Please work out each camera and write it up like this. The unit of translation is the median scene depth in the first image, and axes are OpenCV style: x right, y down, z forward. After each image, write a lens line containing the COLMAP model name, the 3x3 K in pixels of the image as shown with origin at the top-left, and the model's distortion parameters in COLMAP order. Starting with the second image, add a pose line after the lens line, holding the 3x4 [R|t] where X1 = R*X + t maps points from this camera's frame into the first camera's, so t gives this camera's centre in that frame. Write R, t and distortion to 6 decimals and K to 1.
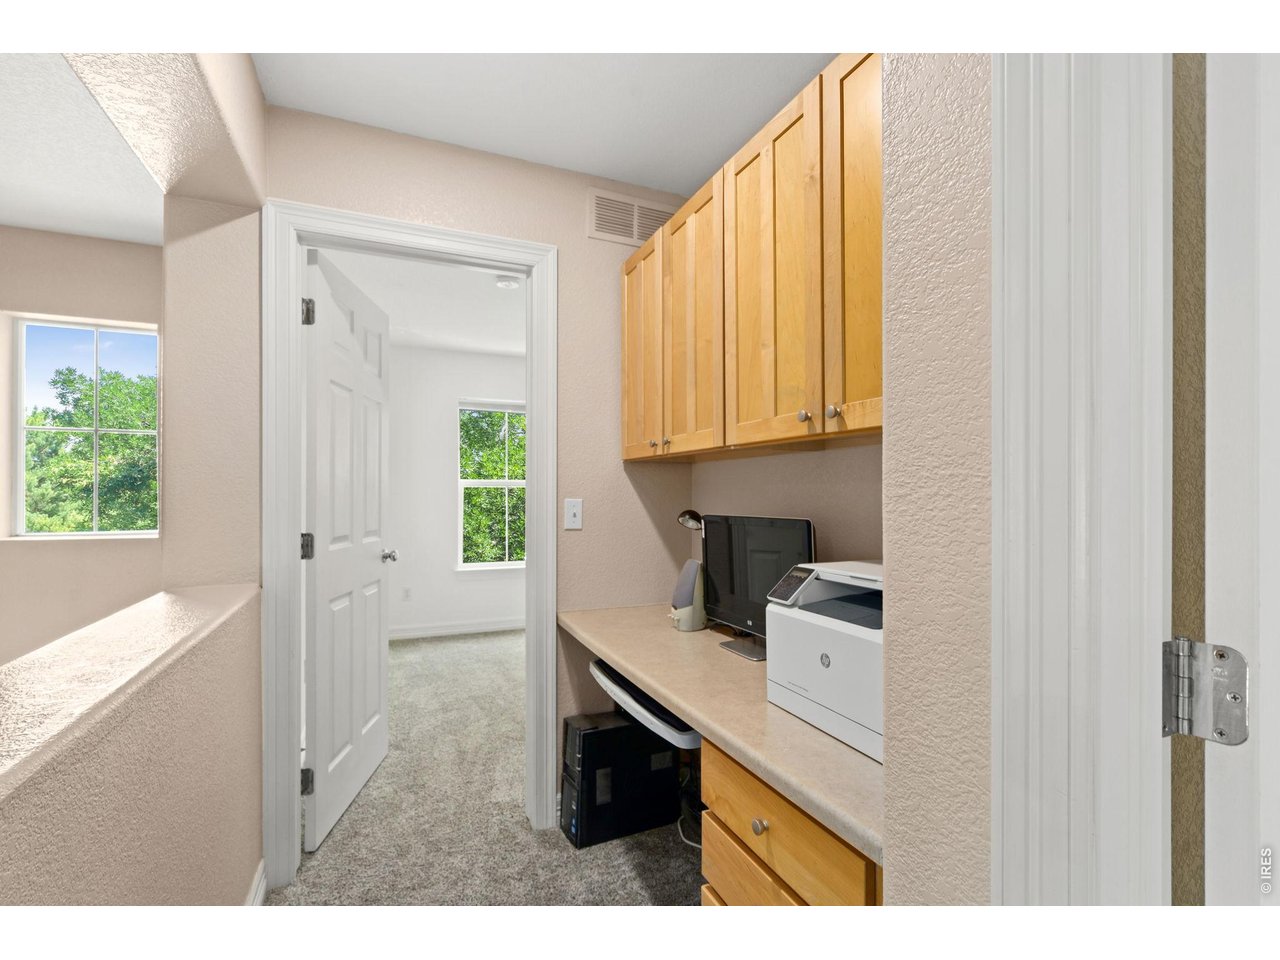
lens RADIAL K [[600.9, 0, 637.3], [0, 600.9, 485.6], [0, 0, 1]] dist [-0.002438, -0.000607]
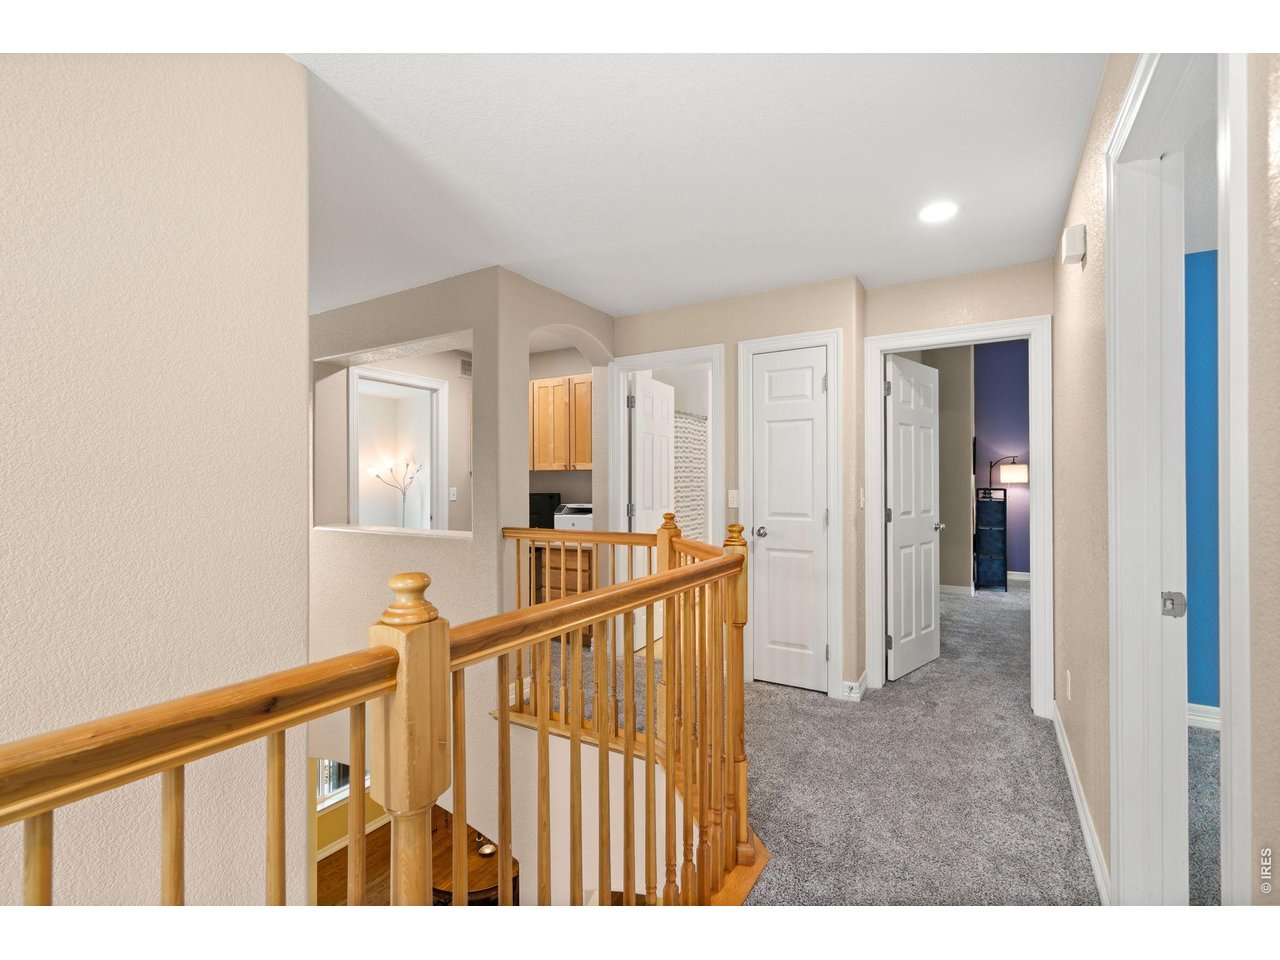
lens RADIAL K [[600.9, 0, 640.8], [0, 600.9, 480.9], [0, 0, 1]] dist [-0.002438, -0.000607]
pose [[0.815140, 0.003943, 0.579251, -1.473490], [-0.007376, 0.999966, 0.003573, -0.031601], [-0.579217, -0.007186, 0.815142, -2.288473]]
